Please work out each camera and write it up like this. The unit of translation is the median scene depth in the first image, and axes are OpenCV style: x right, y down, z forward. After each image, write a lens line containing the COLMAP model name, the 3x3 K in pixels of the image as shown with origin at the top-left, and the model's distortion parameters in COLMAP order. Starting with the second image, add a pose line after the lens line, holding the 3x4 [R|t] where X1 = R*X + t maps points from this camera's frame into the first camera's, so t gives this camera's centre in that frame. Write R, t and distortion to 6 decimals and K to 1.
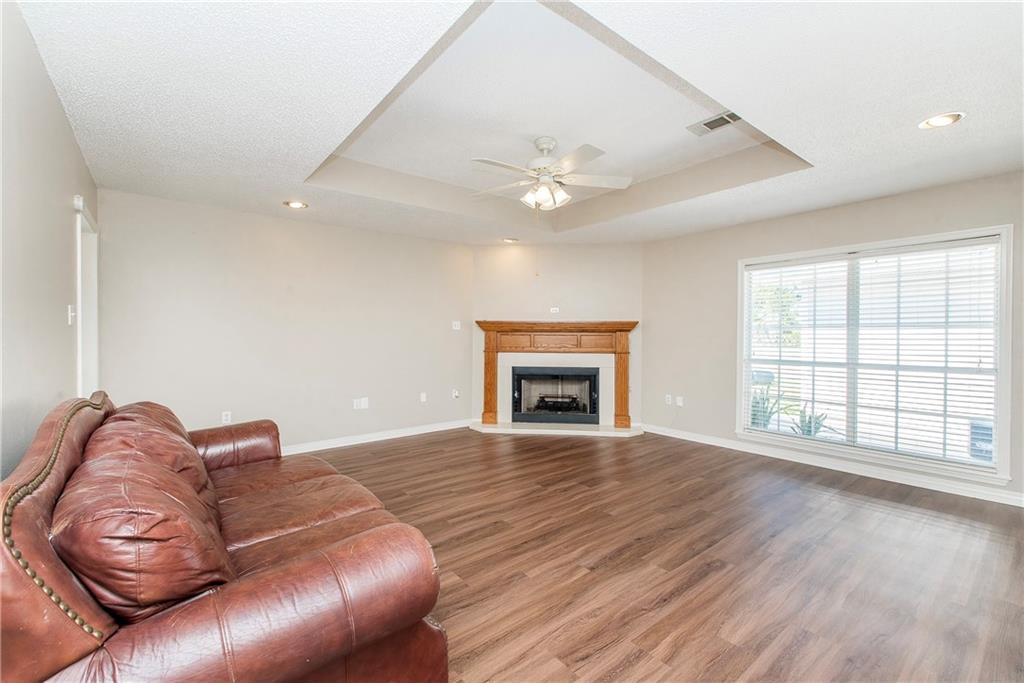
lens RADIAL K [[438.5, 0, 526.2], [0, 438.5, 341.2], [0, 0, 1]] dist [0.002289, -0.000269]
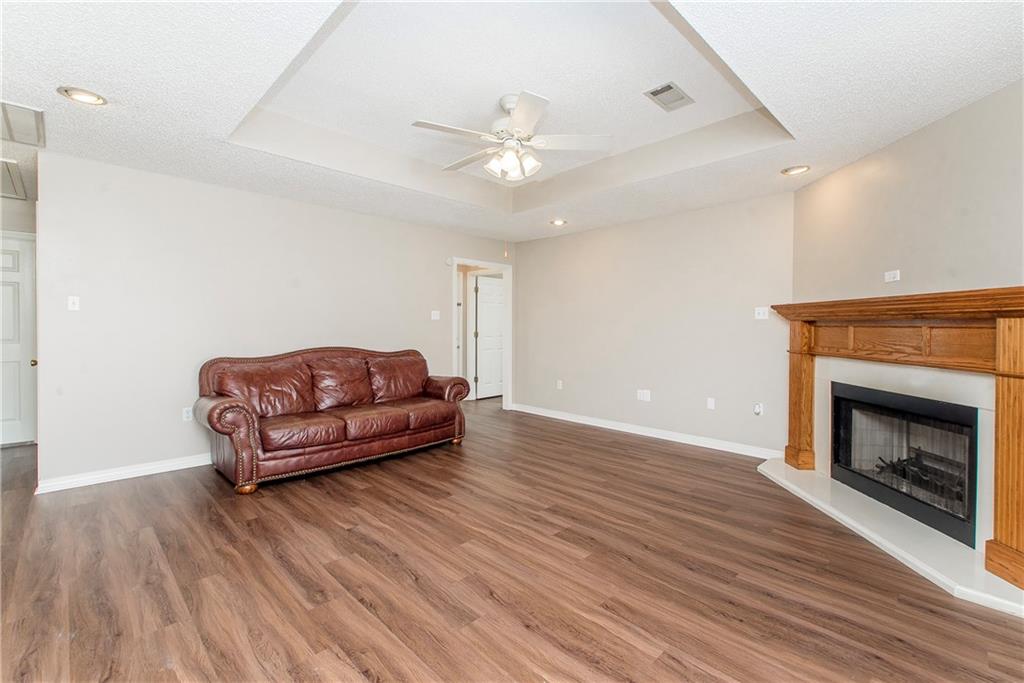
lens RADIAL K [[455.8, 0, 507.1], [0, 455.8, 330.2], [0, 0, 1]] dist [0.016871, -0.010746]
pose [[0.075913, 0.009387, -0.997070, 0.823664], [-0.024718, 0.999666, 0.007529, -0.006656], [0.996808, 0.024074, 0.076120, 0.797480]]
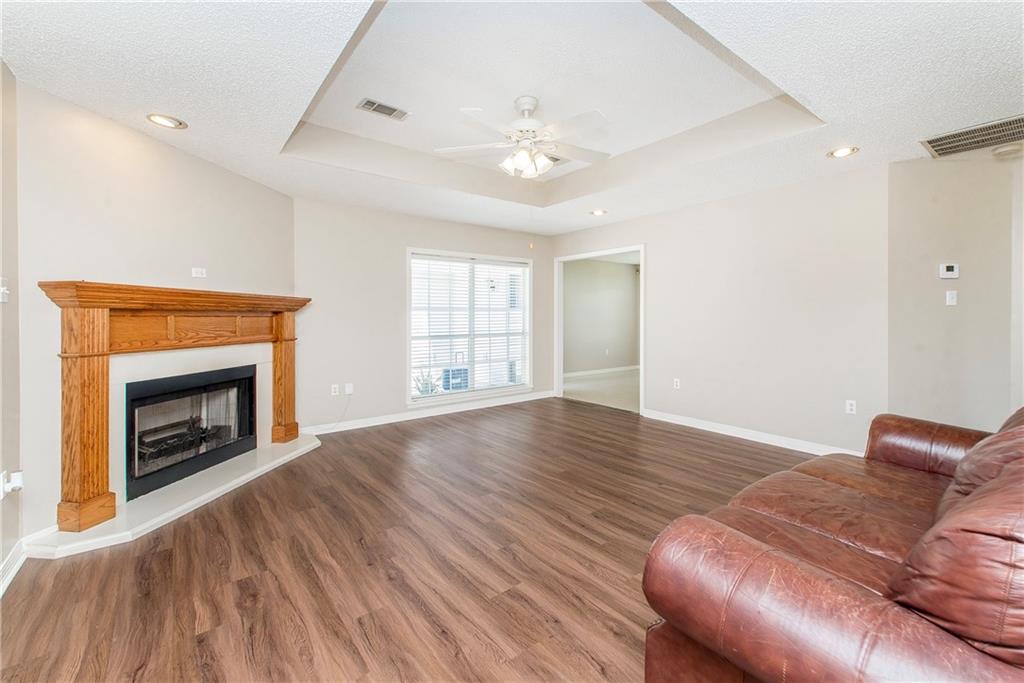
lens RADIAL K [[439.8, 0, 513.3], [0, 439.8, 322.1], [0, 0, 1]] dist [0.000873, -0.000056]
pose [[0.023427, -0.016716, 0.999586, -0.754527], [0.020666, 0.999655, 0.016233, -0.011983], [-0.999512, 0.020278, 0.023764, 0.869711]]
